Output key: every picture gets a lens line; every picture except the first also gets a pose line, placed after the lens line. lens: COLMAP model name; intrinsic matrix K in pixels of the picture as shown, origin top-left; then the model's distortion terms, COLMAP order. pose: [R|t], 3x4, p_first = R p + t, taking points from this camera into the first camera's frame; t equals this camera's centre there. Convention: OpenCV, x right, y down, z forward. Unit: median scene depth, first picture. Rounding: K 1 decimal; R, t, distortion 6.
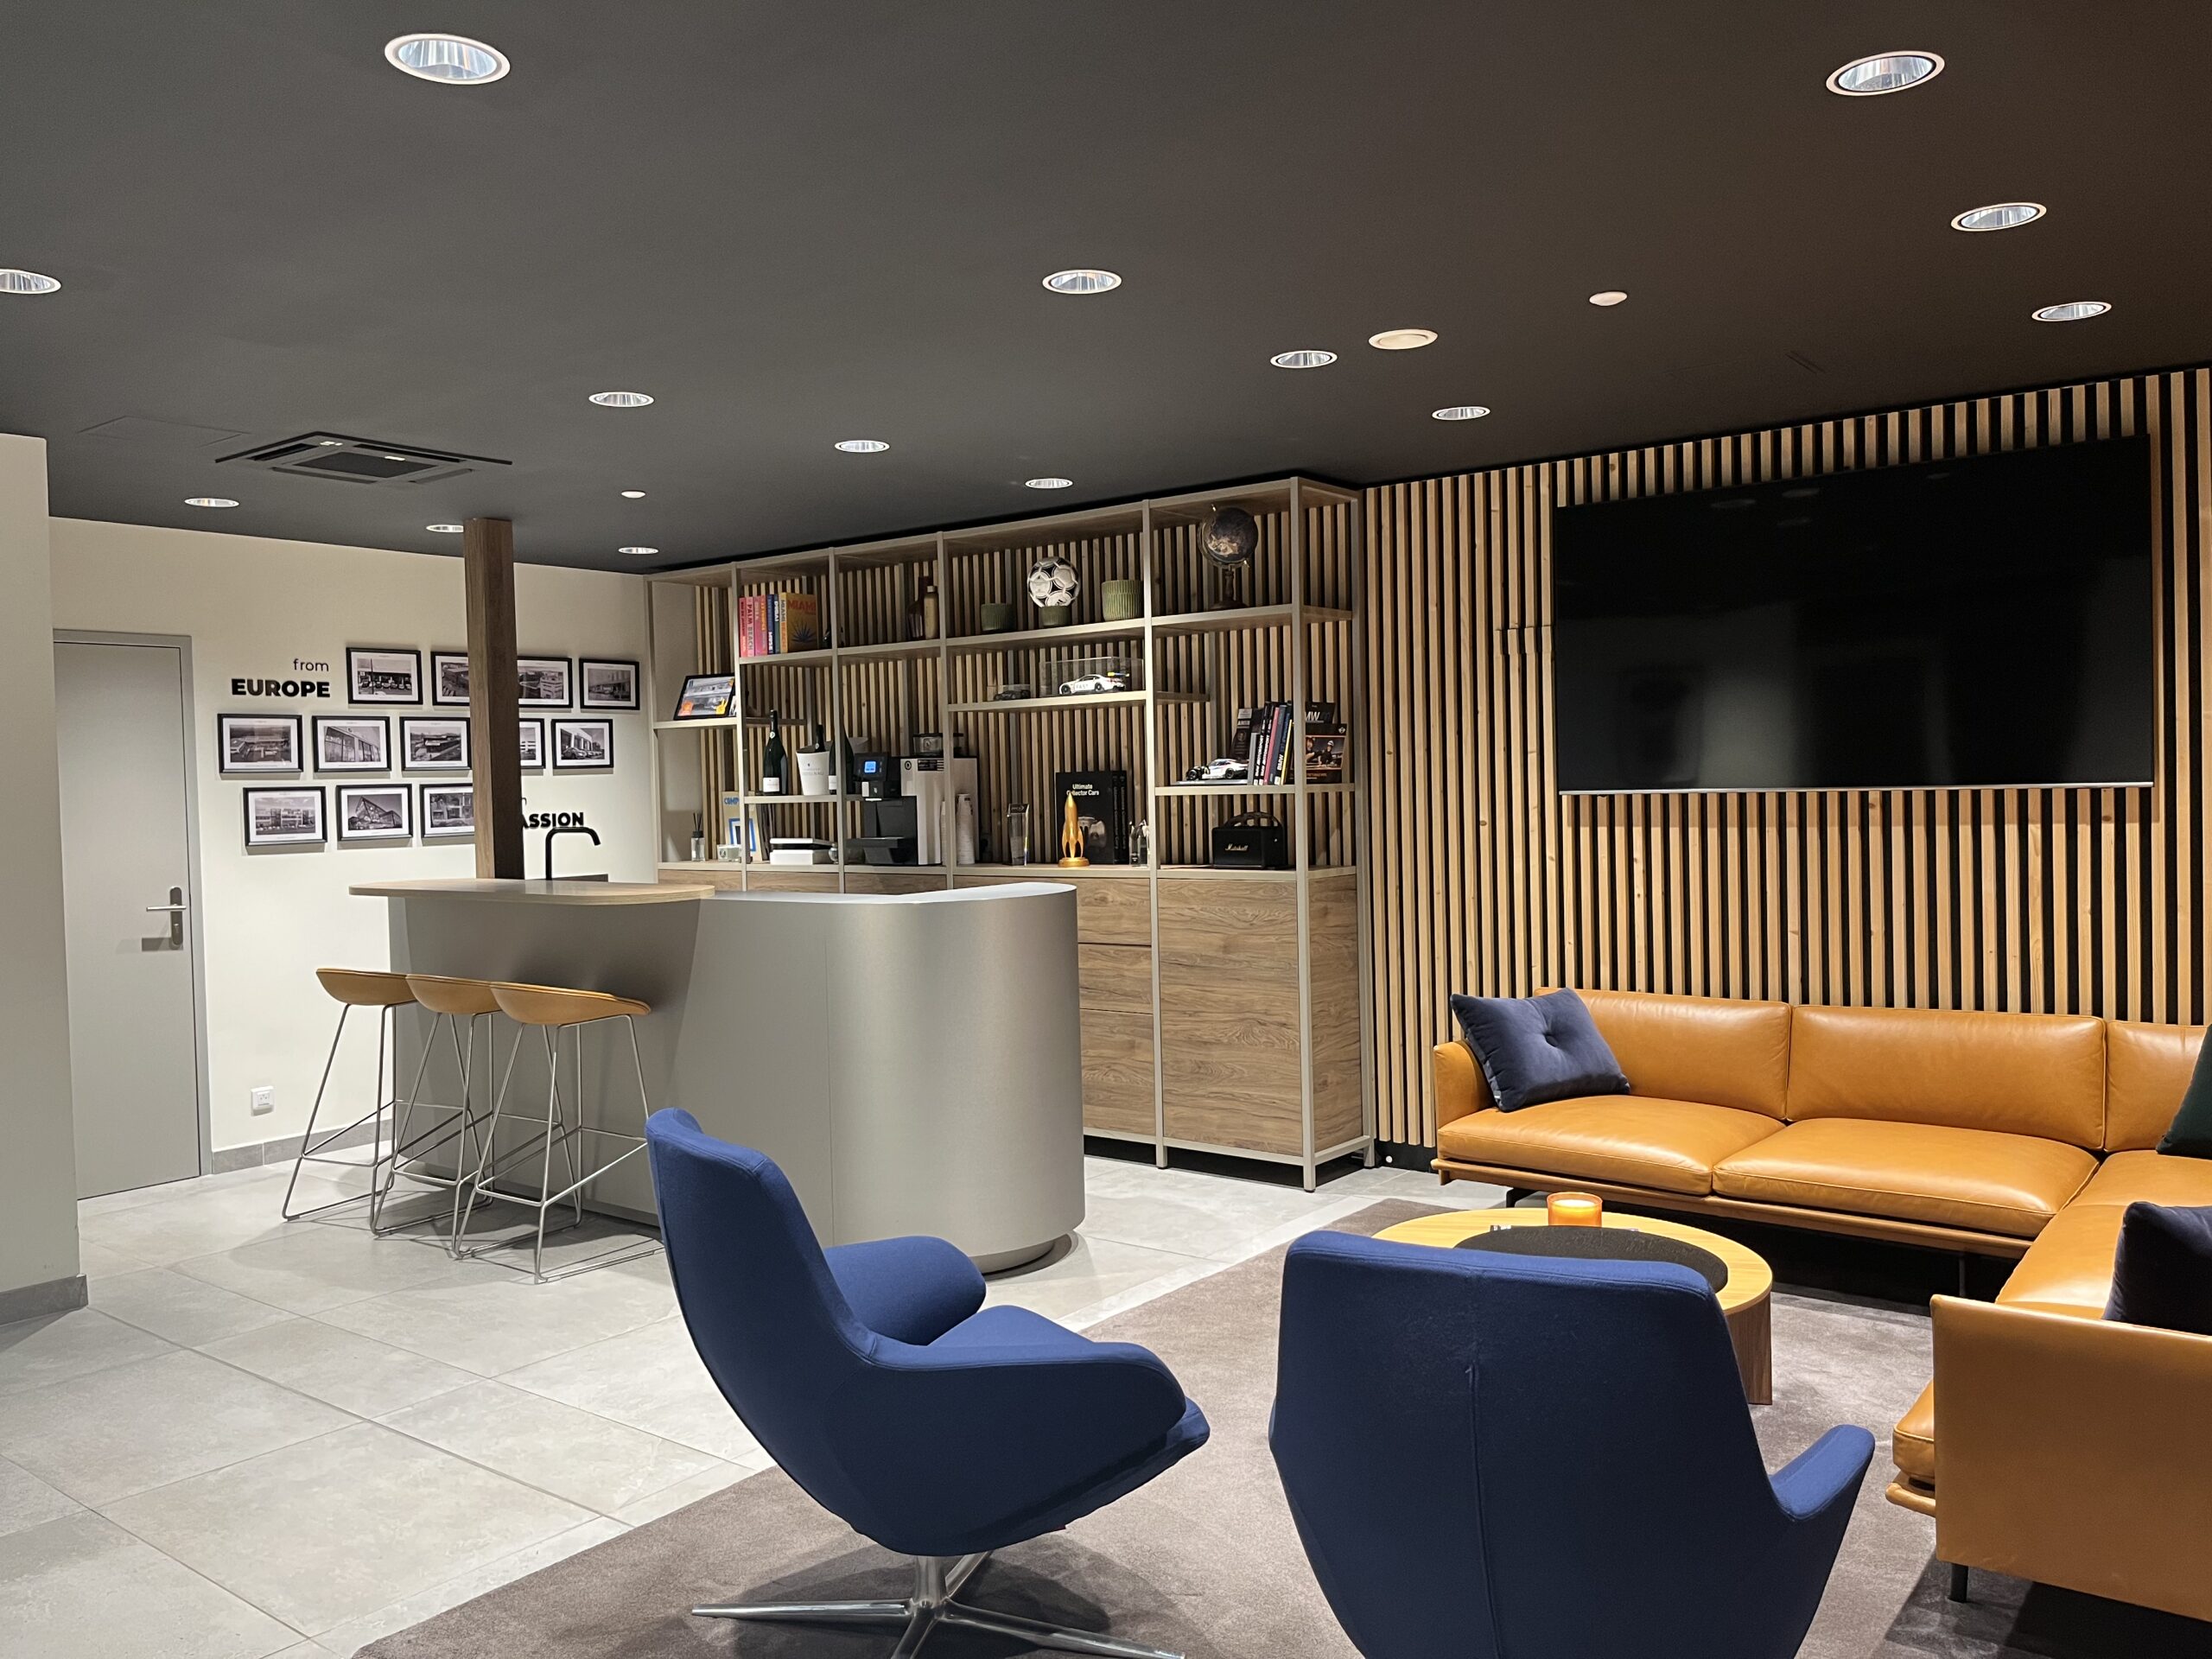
lens RADIAL K [[1671.4, 0, 1102.1], [0, 1671.4, 820.5], [0, 0, 1]] dist [0.035914, -0.045071]
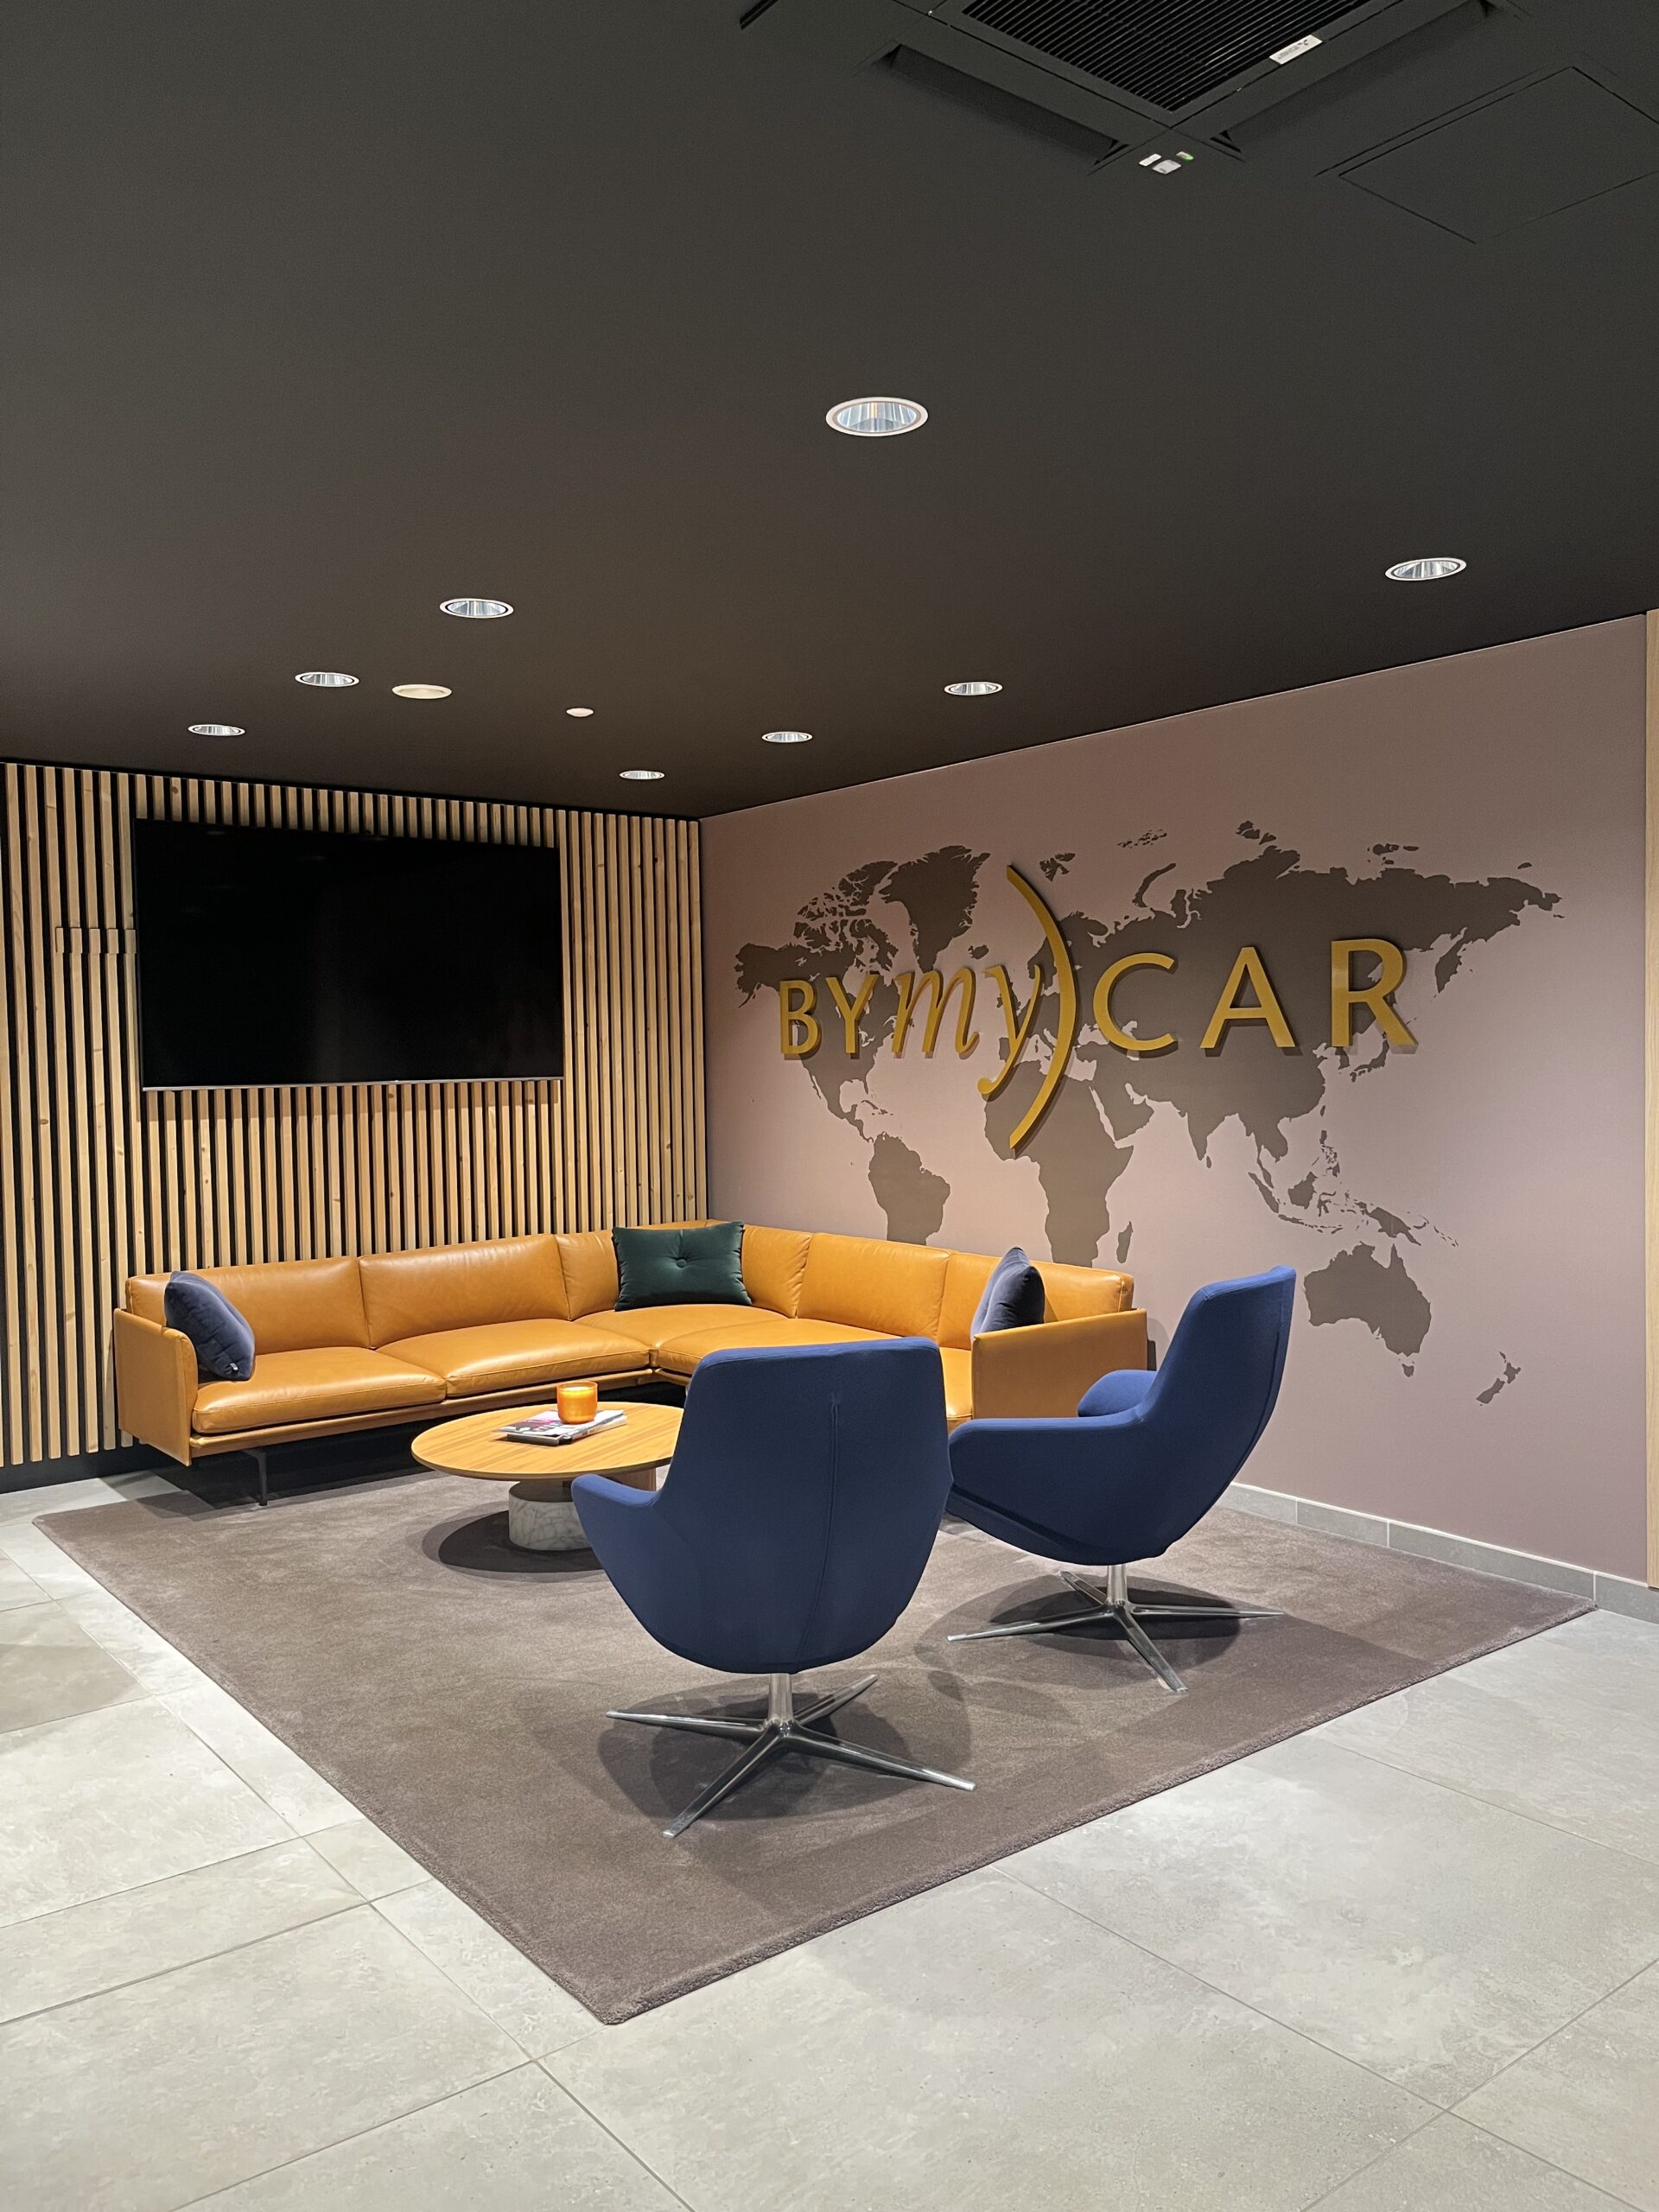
lens RADIAL K [[1671.4, 0, 817.9], [0, 1671.4, 1110.0], [0, 0, 1]] dist [0.035914, -0.045071]
pose [[0.252850, -0.016429, 0.967366, -0.705528], [0.034774, 0.999364, 0.007883, 0.003320], [-0.966880, 0.031646, 0.253261, 0.356670]]
